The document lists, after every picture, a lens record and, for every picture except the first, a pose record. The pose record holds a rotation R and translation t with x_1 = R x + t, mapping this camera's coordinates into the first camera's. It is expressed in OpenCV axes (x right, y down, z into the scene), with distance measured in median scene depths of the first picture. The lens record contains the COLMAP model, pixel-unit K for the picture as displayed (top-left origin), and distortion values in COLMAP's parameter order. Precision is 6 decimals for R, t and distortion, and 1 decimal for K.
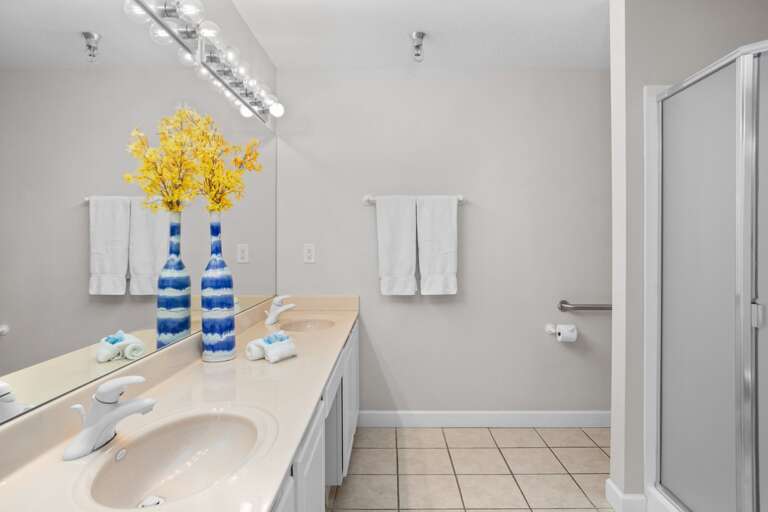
lens RADIAL K [[457.7, 0, 386.5], [0, 457.7, 242.7], [0, 0, 1]] dist [-0.007194, 0.004563]
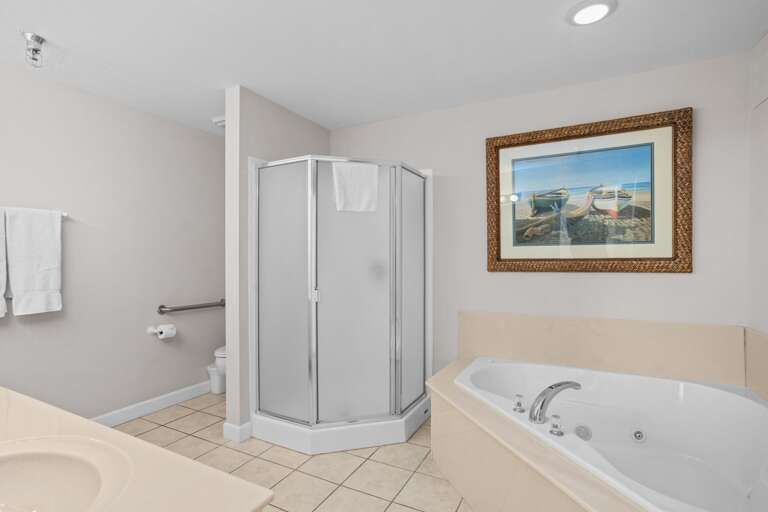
lens RADIAL K [[390.0, 0, 382.2], [0, 390.0, 254.4], [0, 0, 1]] dist [-0.001526, -0.000547]
pose [[0.459753, 0.006646, 0.888022, -0.277313], [0.001105, 0.999967, -0.008056, -0.000606], [-0.888046, 0.004685, 0.459730, -0.003292]]
